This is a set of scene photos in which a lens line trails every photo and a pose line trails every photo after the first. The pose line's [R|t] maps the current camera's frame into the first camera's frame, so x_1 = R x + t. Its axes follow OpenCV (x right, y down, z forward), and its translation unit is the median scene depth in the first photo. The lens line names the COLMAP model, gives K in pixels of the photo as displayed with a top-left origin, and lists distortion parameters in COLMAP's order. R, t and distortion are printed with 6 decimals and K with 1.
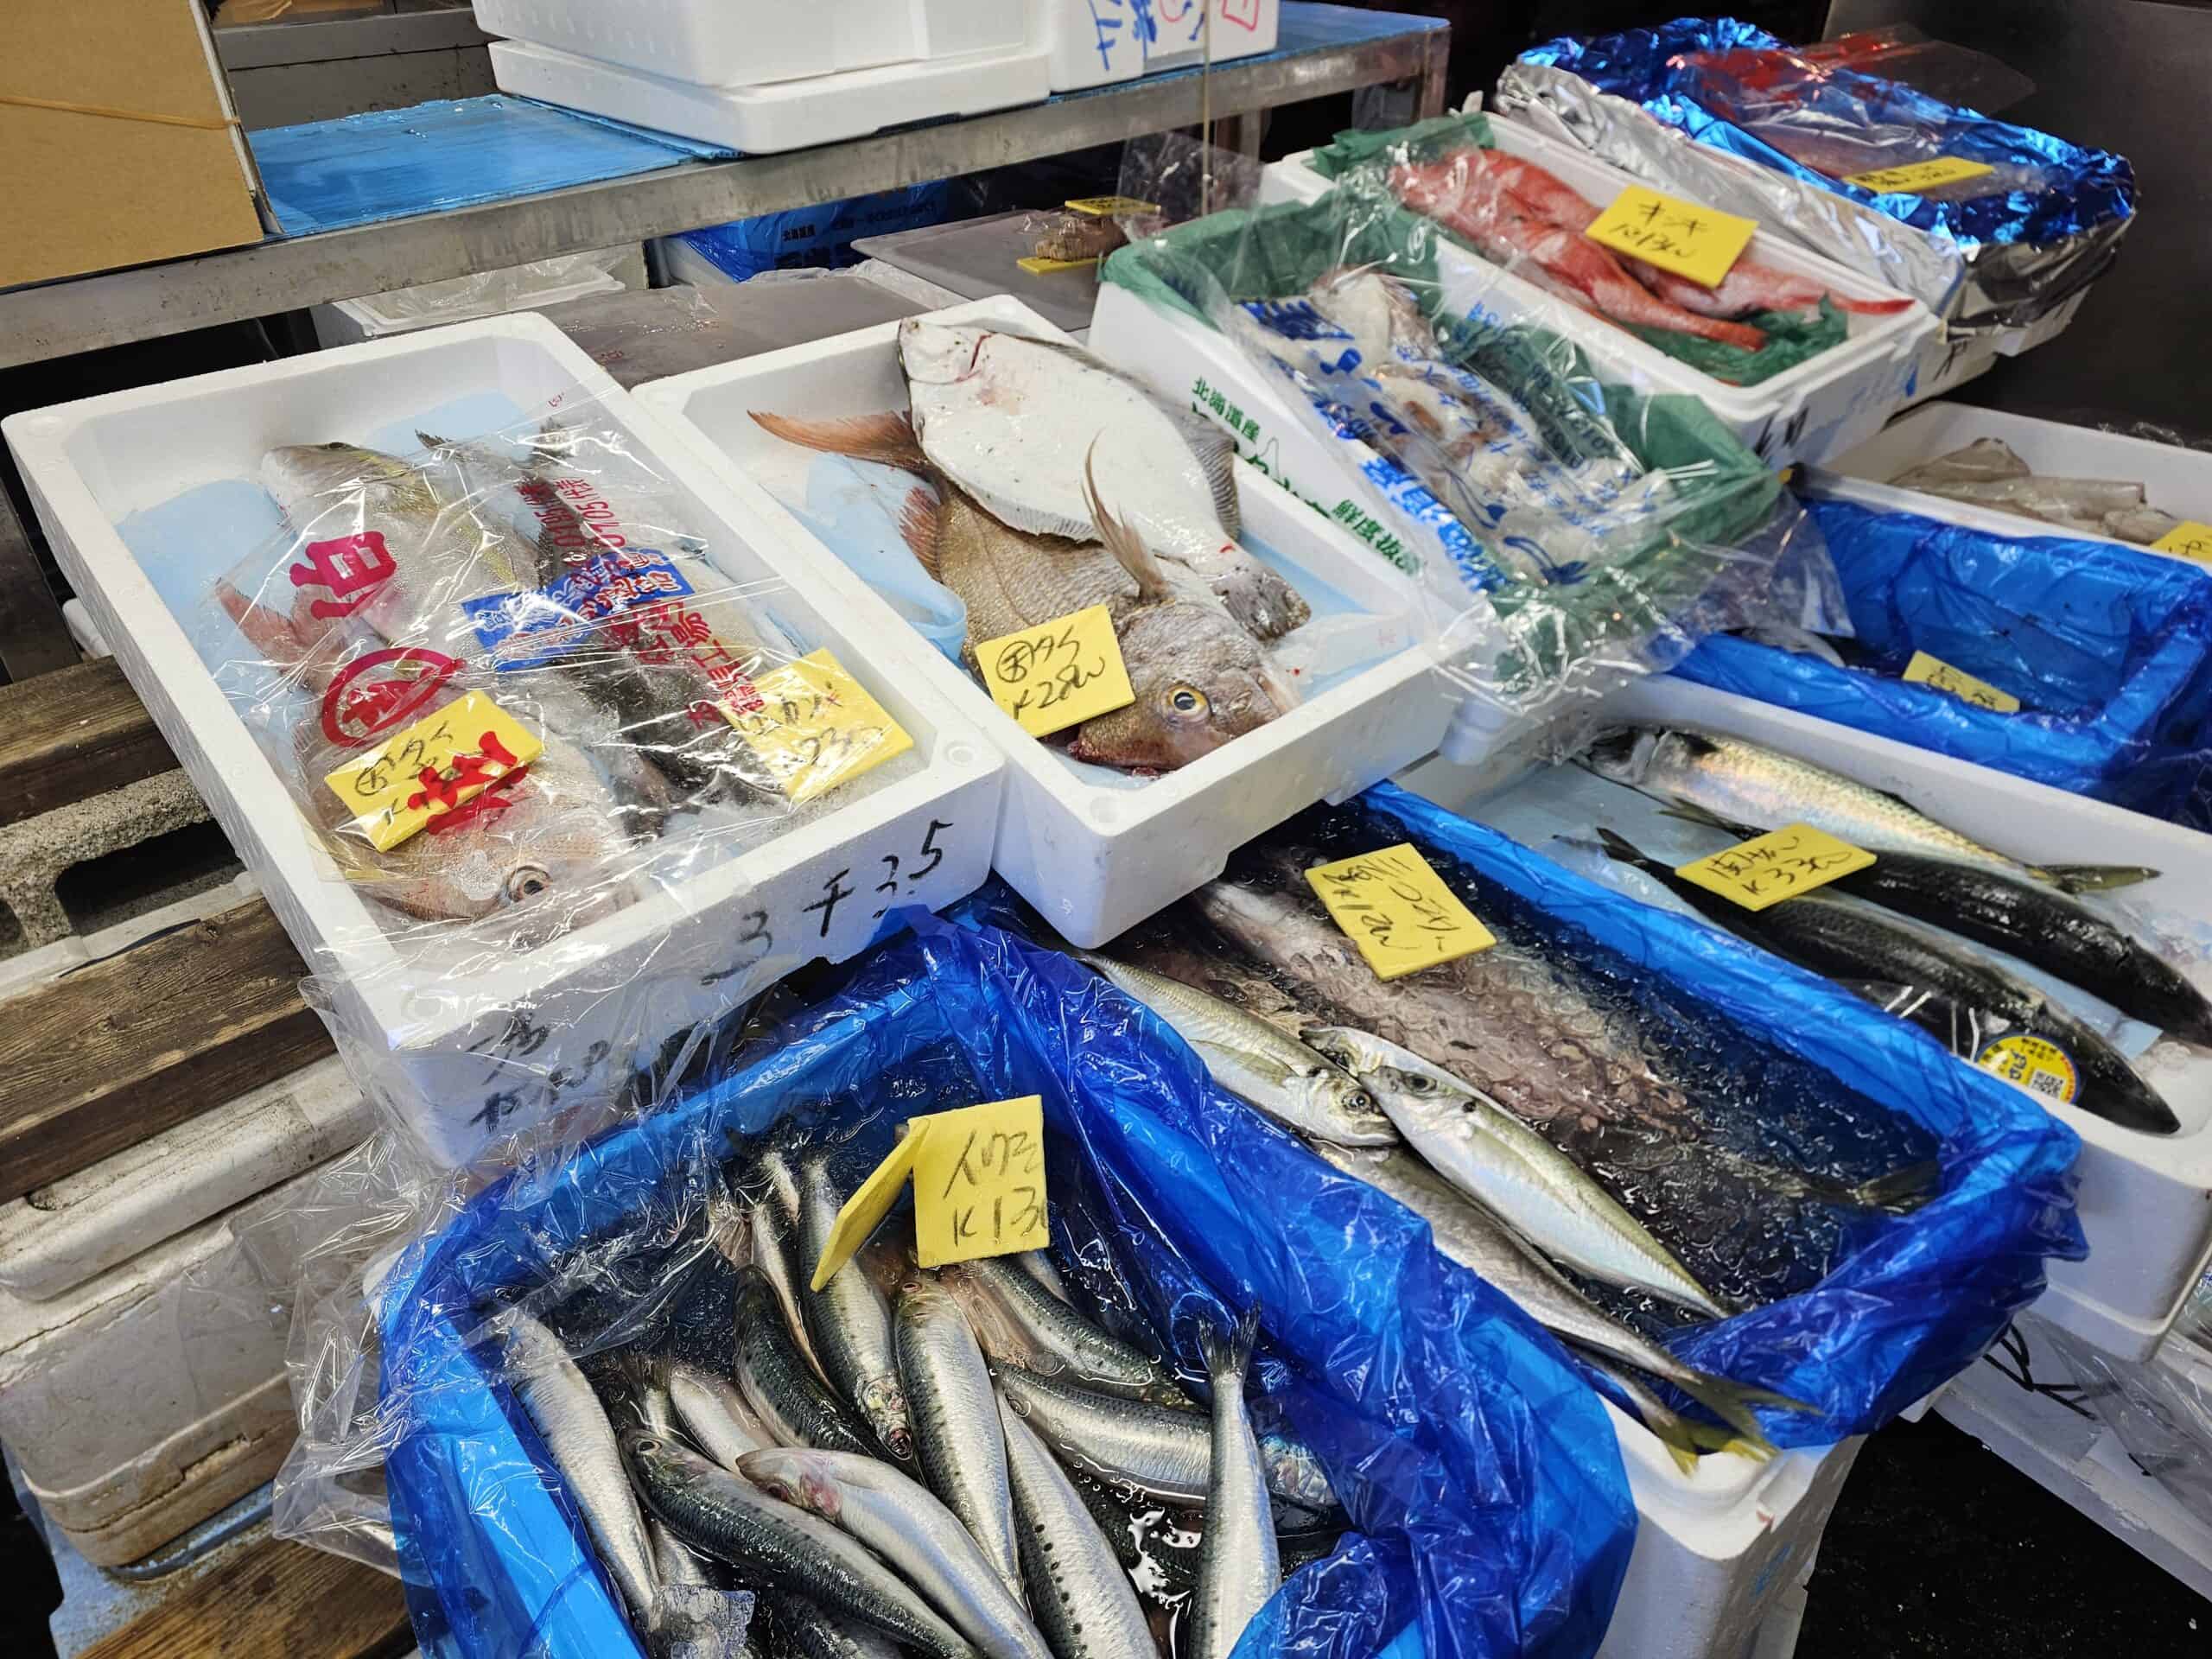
lens RADIAL K [[1465.4, 0, 1106.0], [0, 1465.4, 829.5], [0, 0, 1]] dist [0.063333, 0.000339]
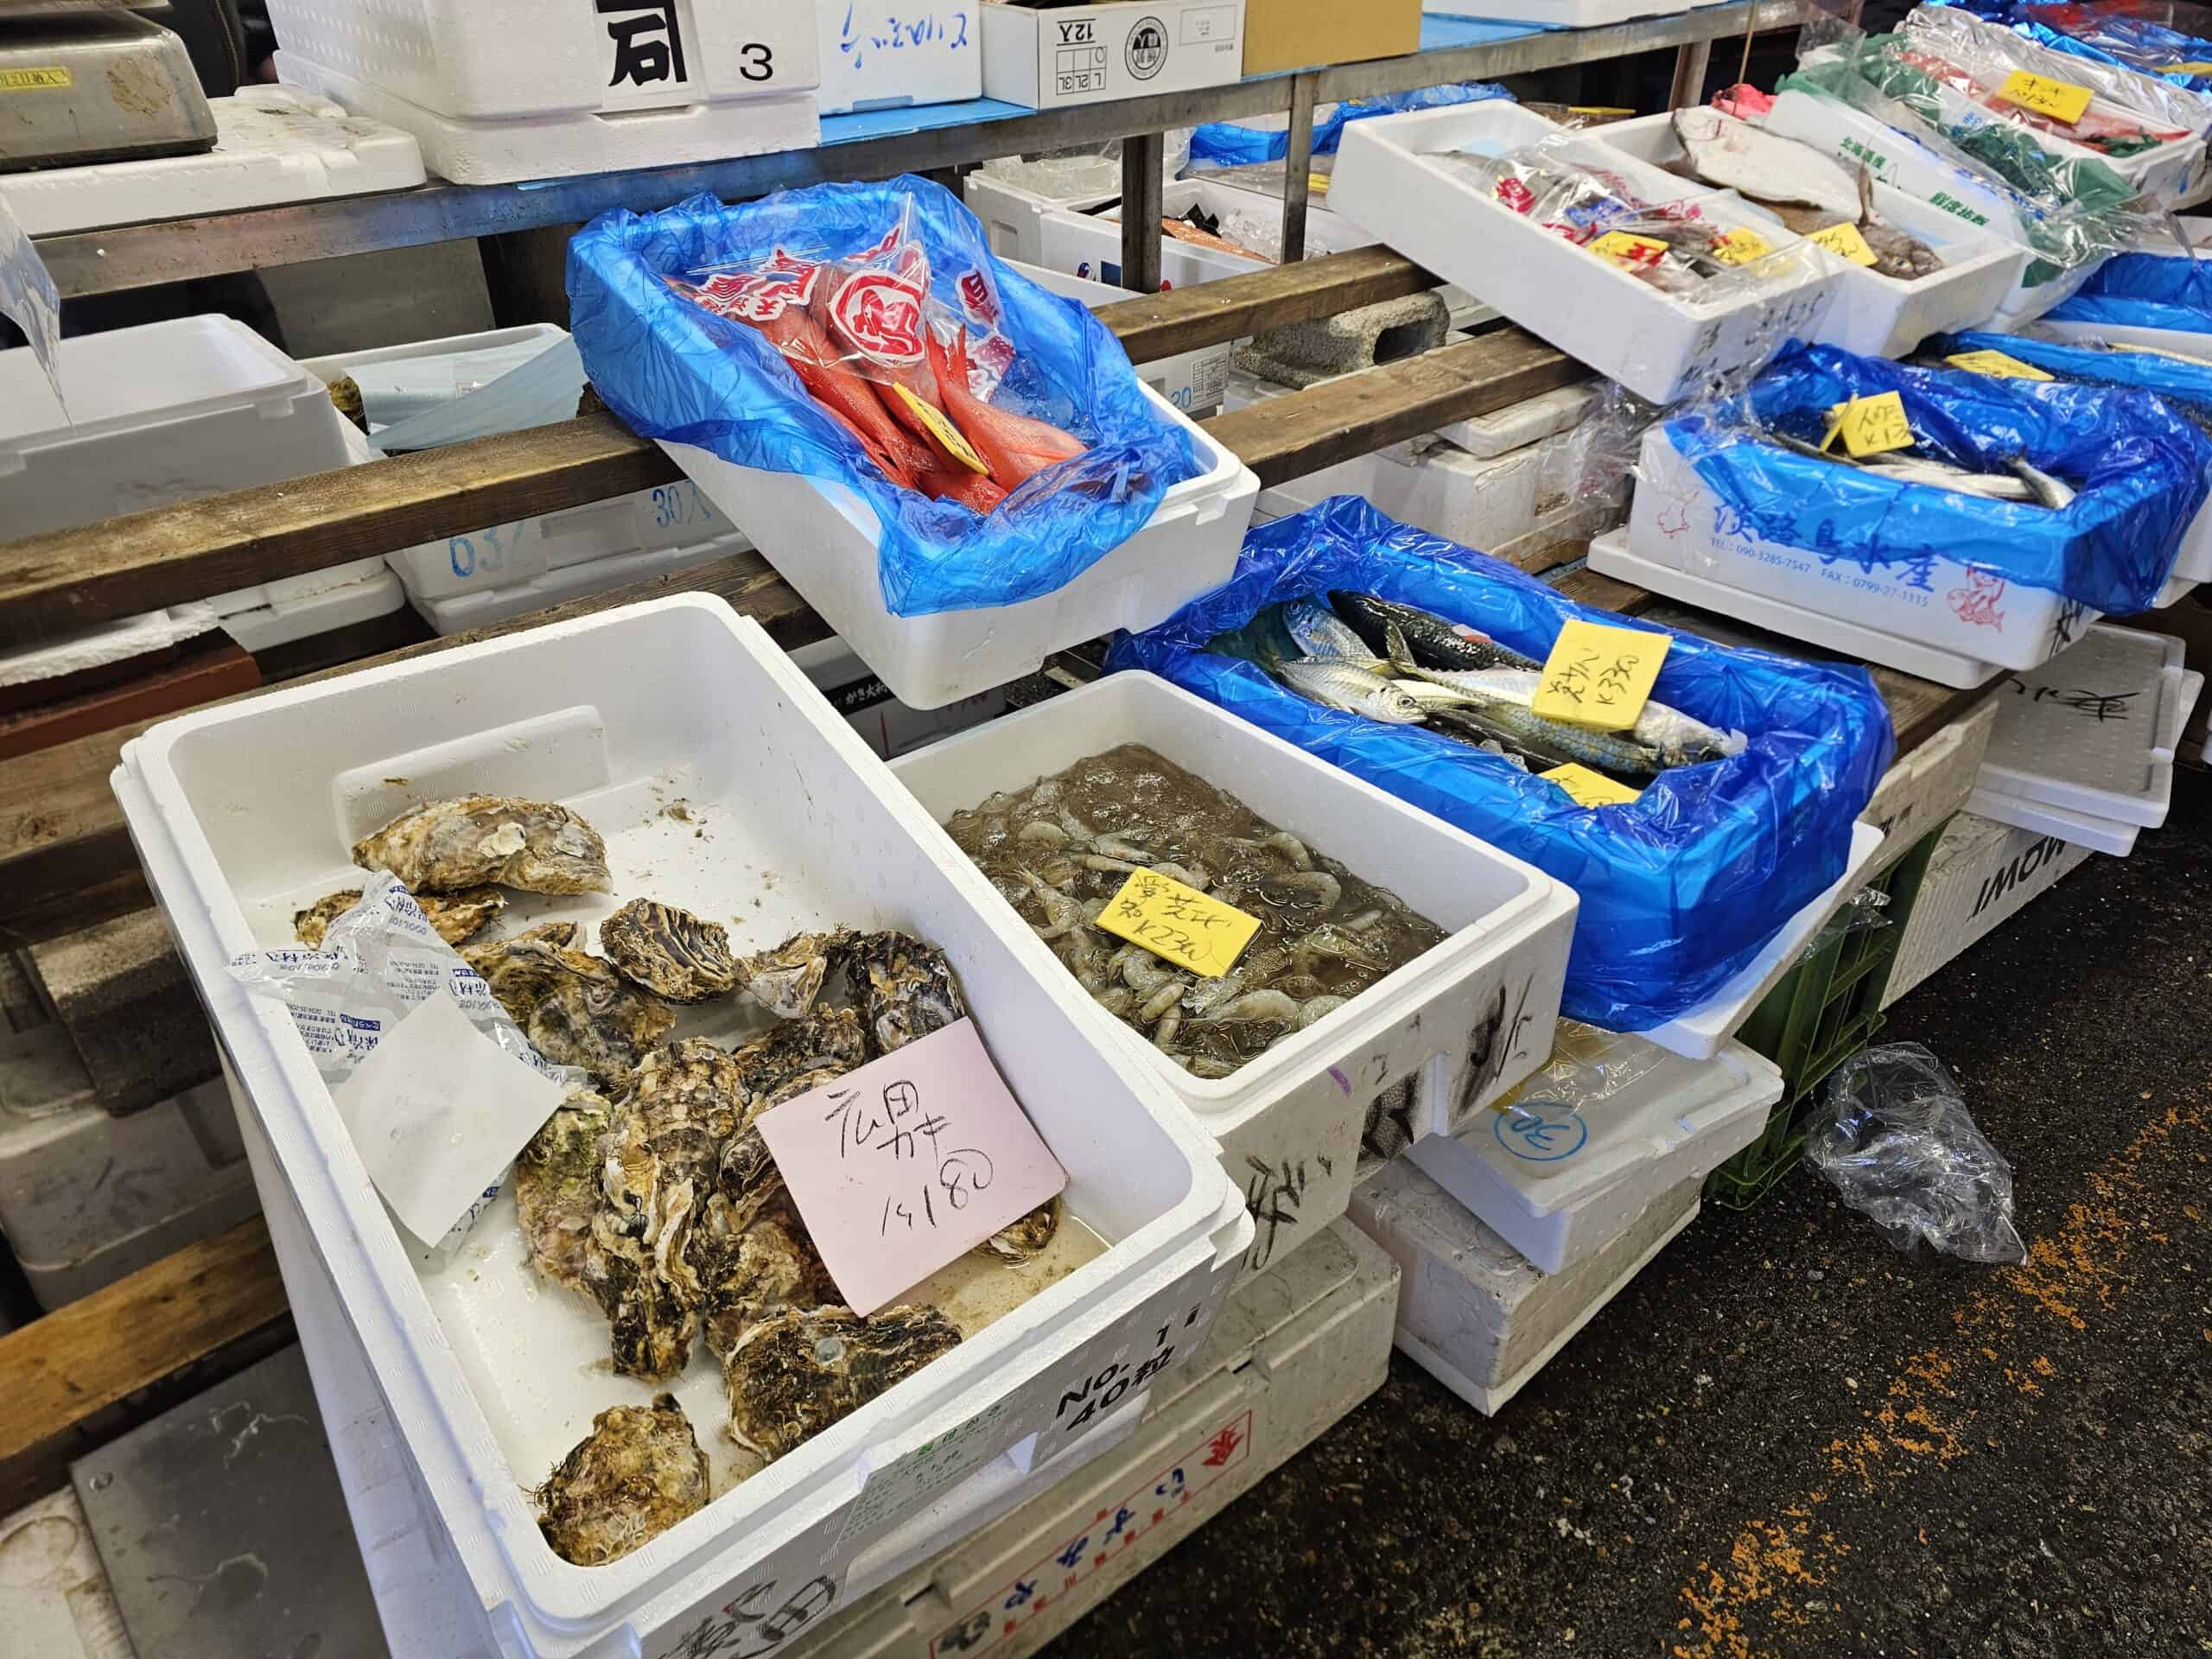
lens RADIAL K [[1569.1, 0, 1106.0], [0, 1569.1, 829.5], [0, 0, 1]] dist [0.002616, 0.000127]
pose [[0.999905, 0.013625, -0.002276, -0.760166], [-0.013707, 0.999052, -0.041327, 0.591502], [0.001711, 0.041355, 0.999143, -0.852596]]
